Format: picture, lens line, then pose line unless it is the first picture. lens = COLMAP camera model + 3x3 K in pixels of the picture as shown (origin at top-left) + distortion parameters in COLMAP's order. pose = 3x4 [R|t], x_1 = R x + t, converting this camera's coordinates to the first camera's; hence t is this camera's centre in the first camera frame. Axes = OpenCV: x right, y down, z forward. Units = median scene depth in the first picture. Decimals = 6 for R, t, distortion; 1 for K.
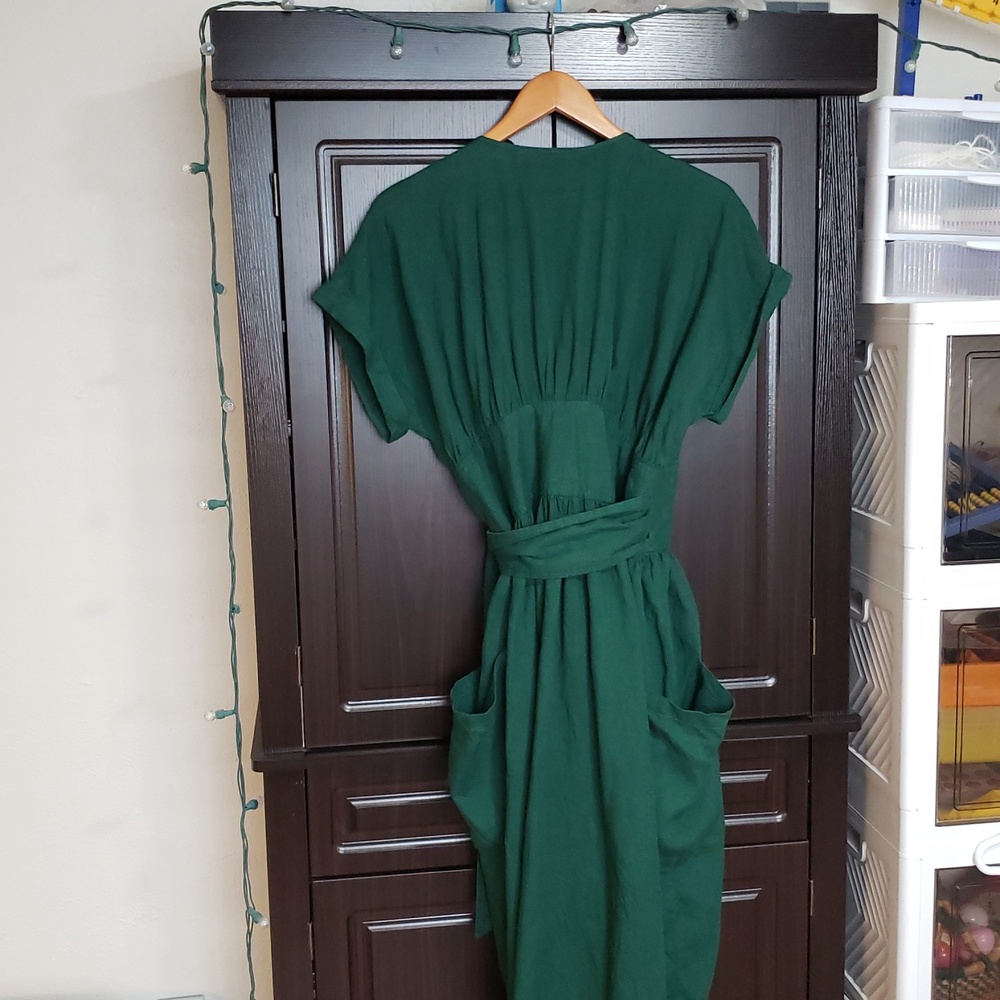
lens RADIAL K [[1429.3, 0, 500.3], [0, 1429.3, 499.8], [0, 0, 1]] dist [0.054559, 0.000000]
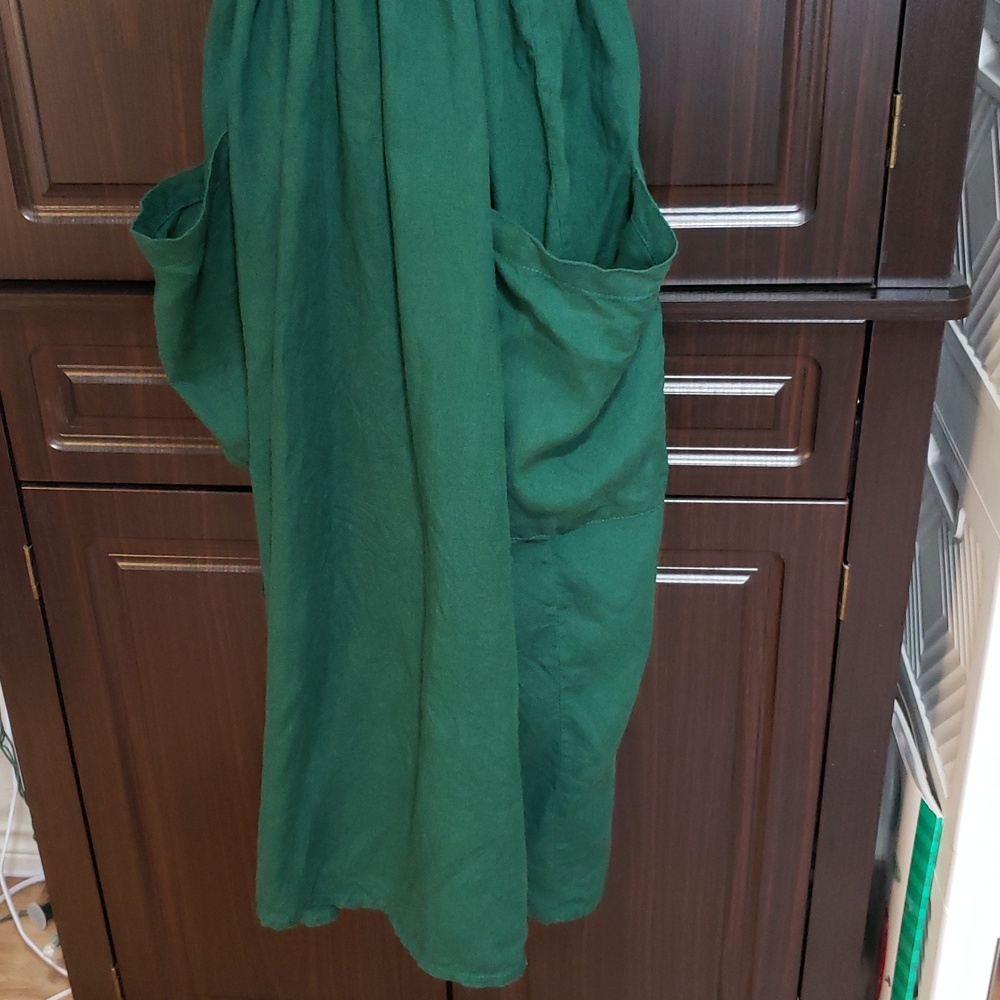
lens RADIAL K [[1429.3, 0, 498.8], [0, 1429.3, 499.6], [0, 0, 1]] dist [0.054559, 0.000000]
pose [[0.970890, 0.103605, -0.215960, 0.213025], [-0.029677, 0.946699, 0.320751, 0.060713], [0.237680, -0.305004, 0.922215, 0.463154]]
